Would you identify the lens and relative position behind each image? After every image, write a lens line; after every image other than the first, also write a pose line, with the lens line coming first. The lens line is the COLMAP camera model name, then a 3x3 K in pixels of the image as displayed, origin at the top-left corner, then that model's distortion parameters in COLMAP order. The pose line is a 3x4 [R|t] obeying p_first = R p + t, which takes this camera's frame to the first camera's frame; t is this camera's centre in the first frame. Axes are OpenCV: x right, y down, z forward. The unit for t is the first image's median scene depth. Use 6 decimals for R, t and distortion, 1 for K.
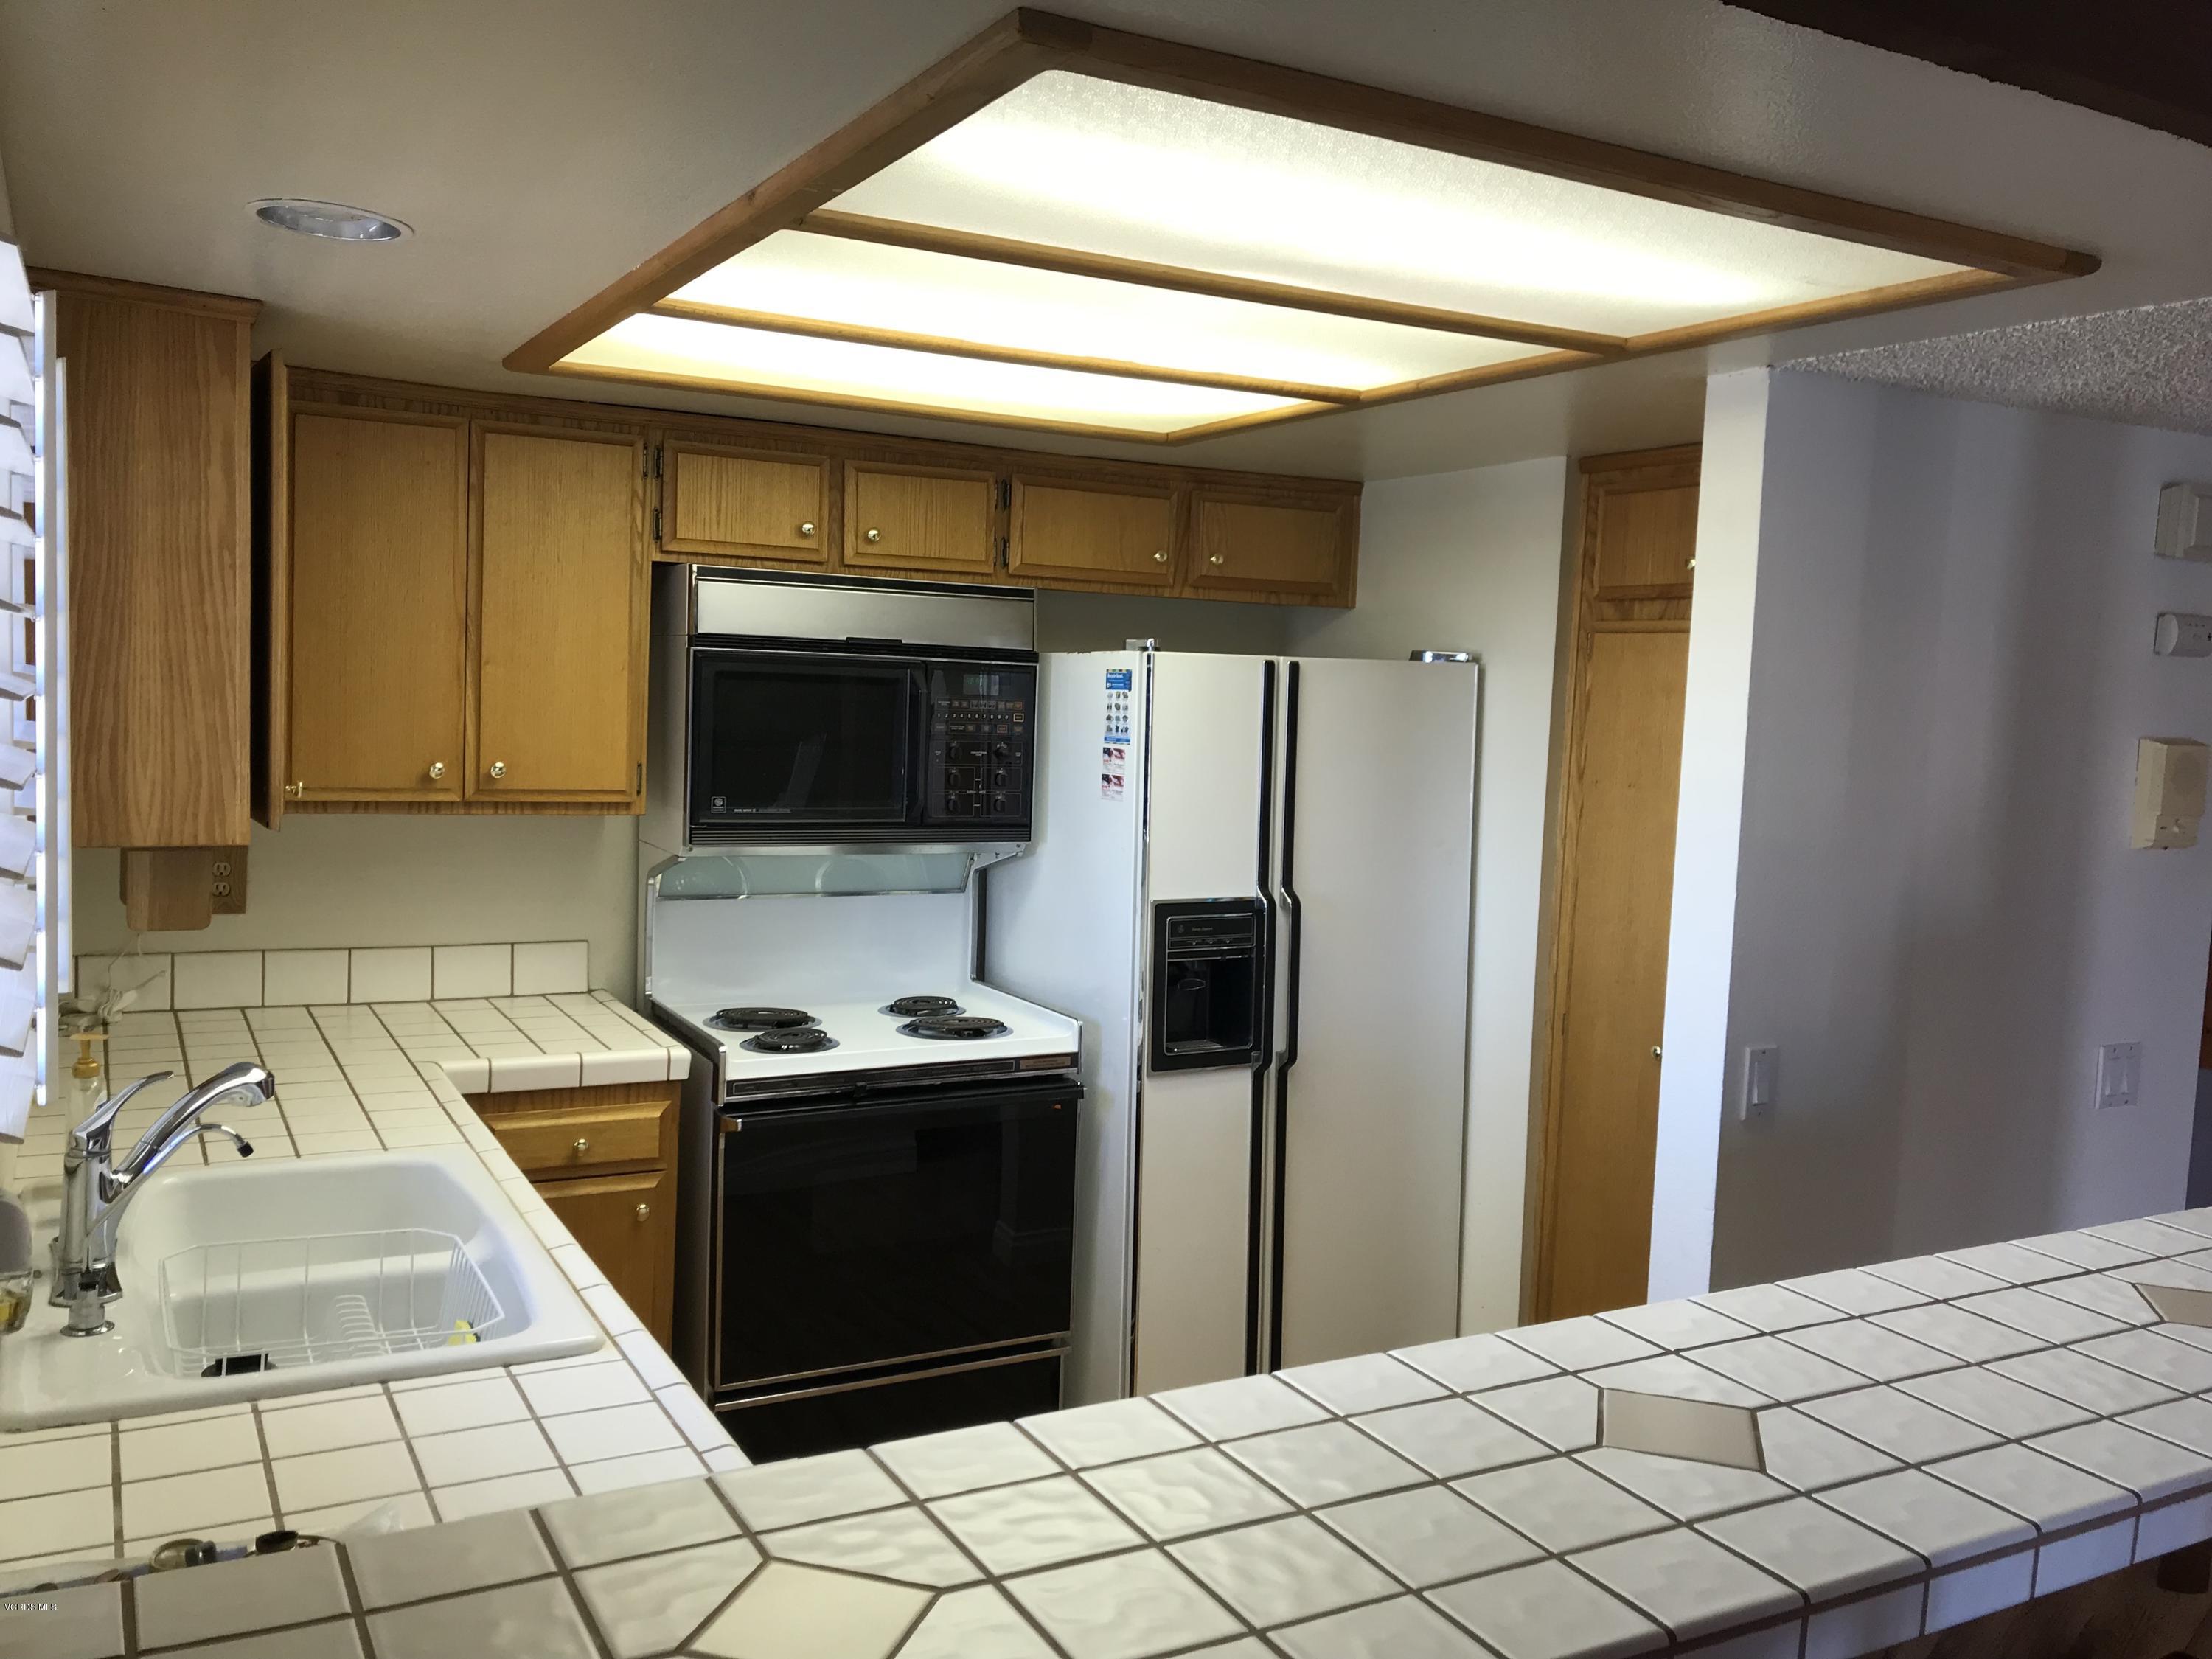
lens RADIAL K [[1832.3, 0, 1114.0], [0, 1832.3, 829.5], [0, 0, 1]] dist [0.025881, -0.016669]
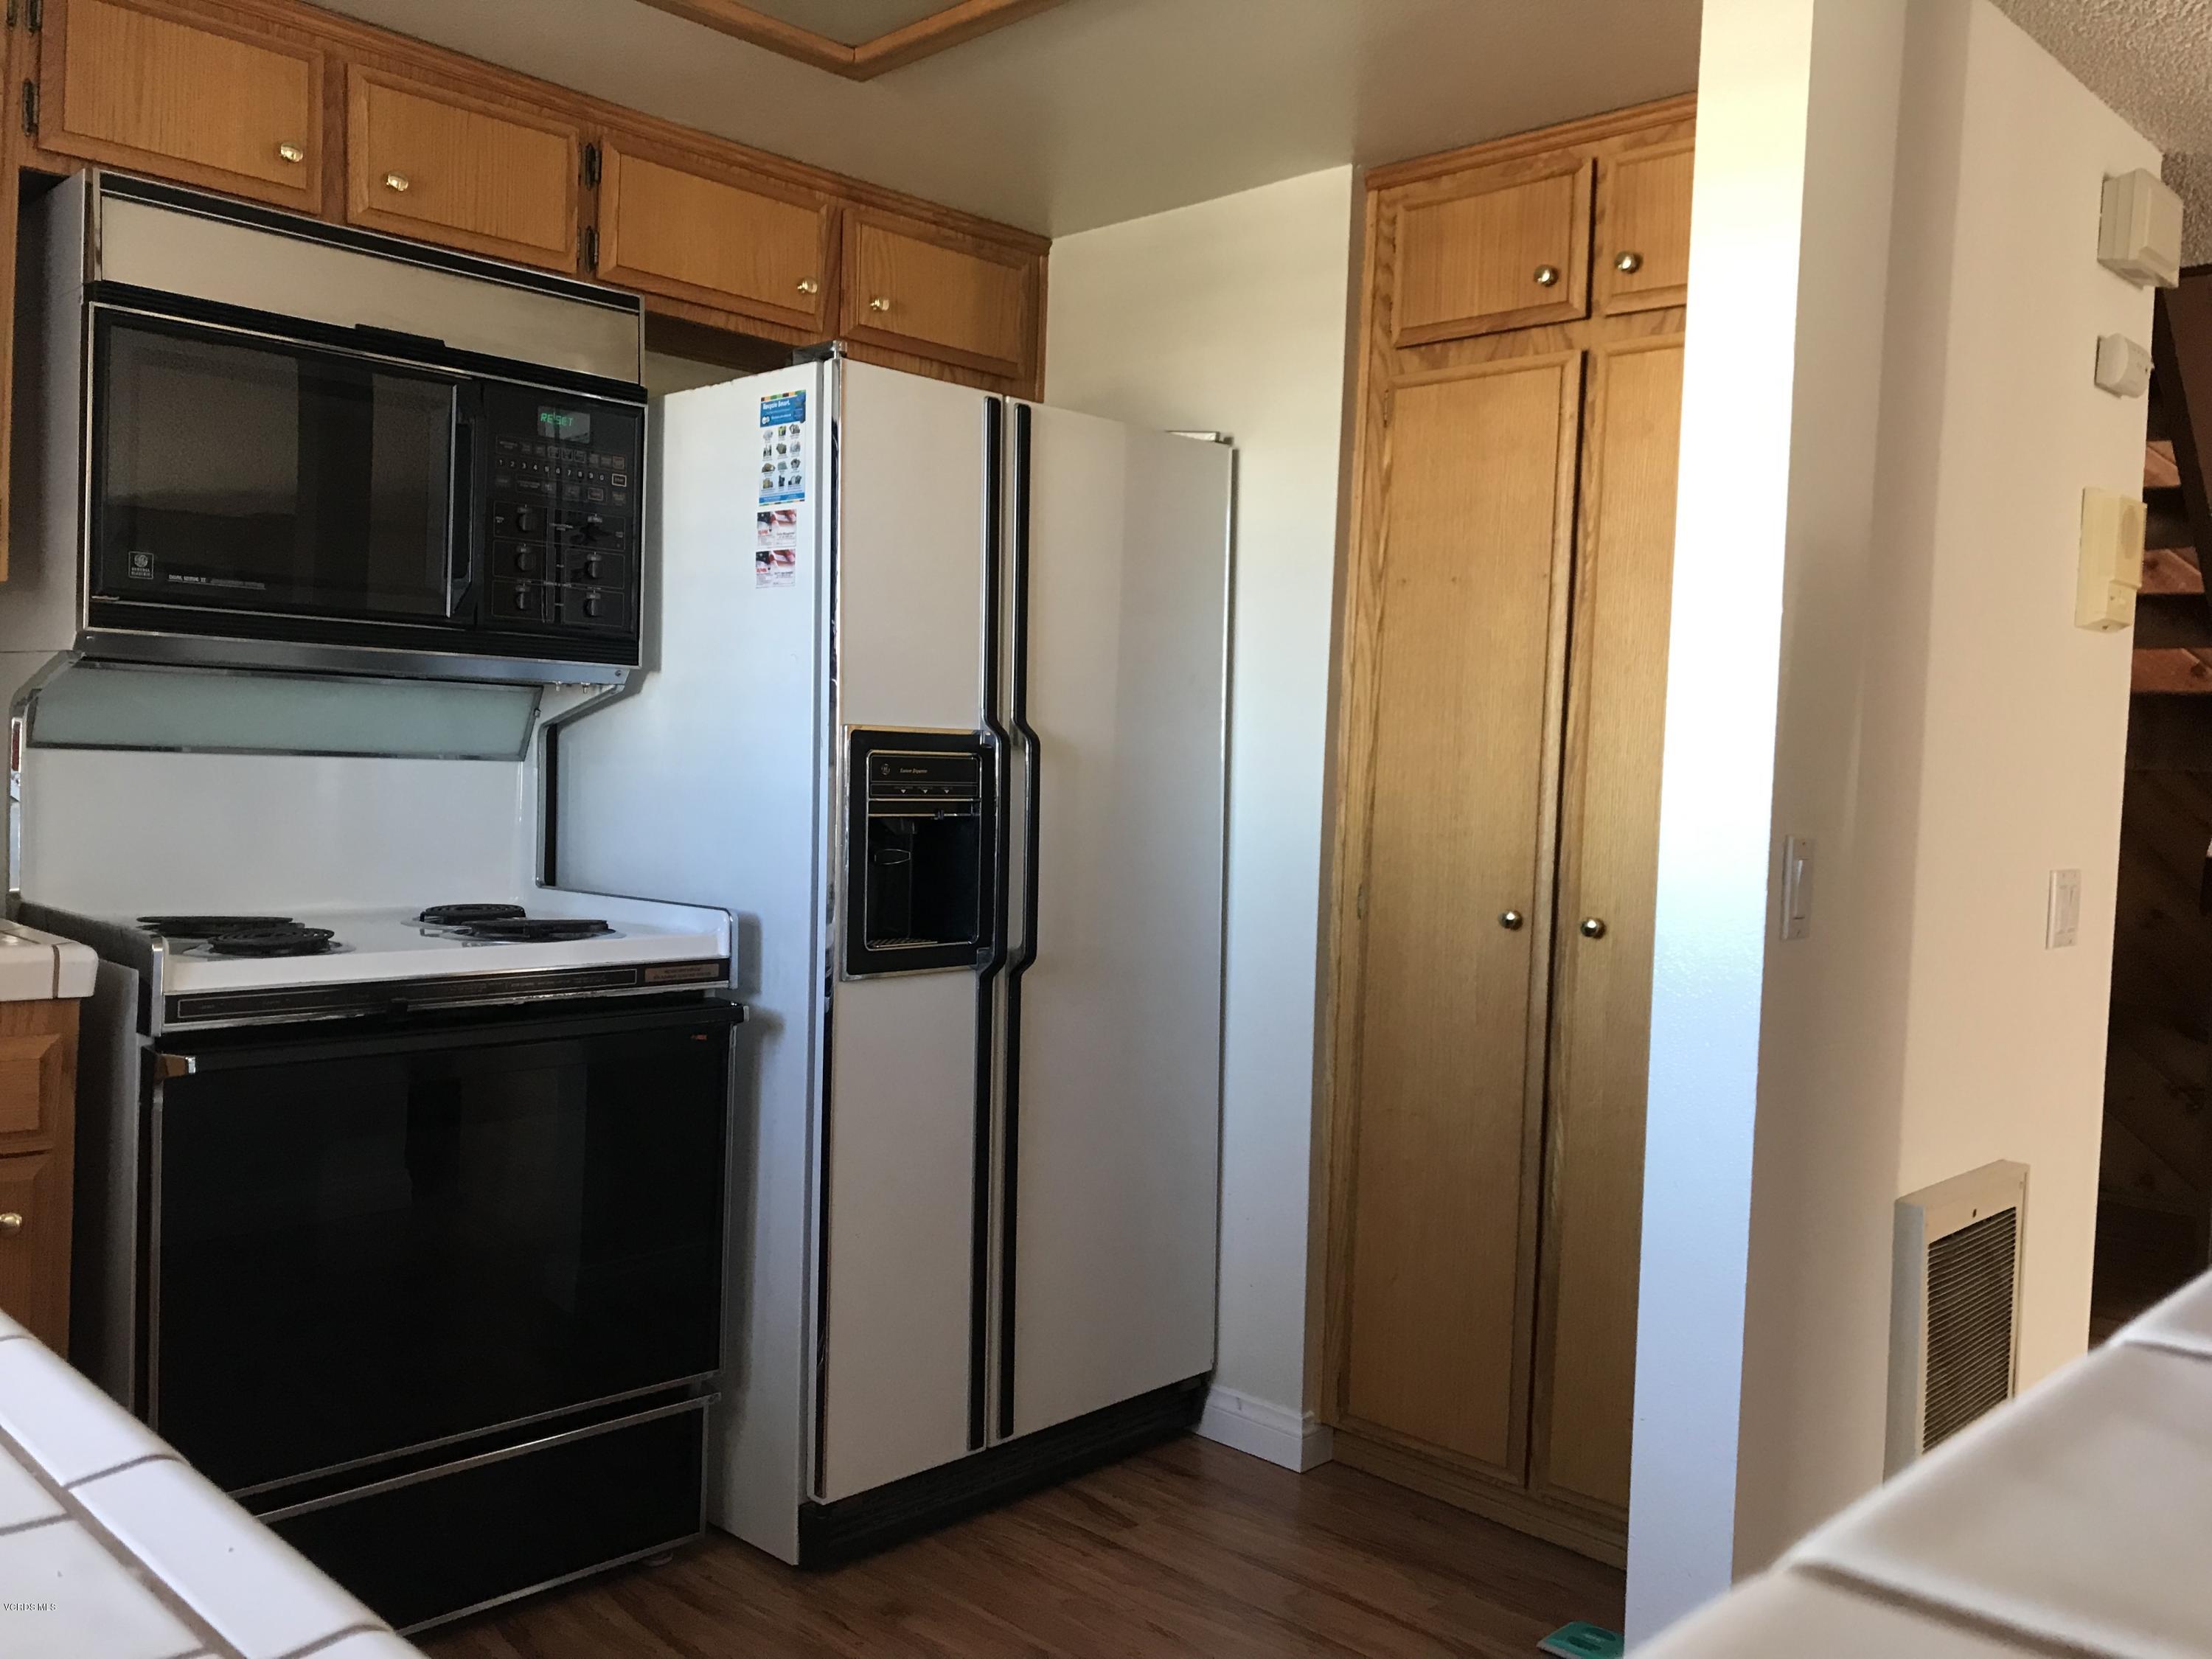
lens RADIAL K [[1832.3, 0, 1095.5], [0, 1832.3, 833.4], [0, 0, 1]] dist [0.025881, -0.016669]
pose [[0.959288, -0.015558, 0.281999, -0.081119], [0.024661, 0.999282, -0.028758, 0.099388], [-0.281349, 0.034542, 0.958984, 0.306735]]
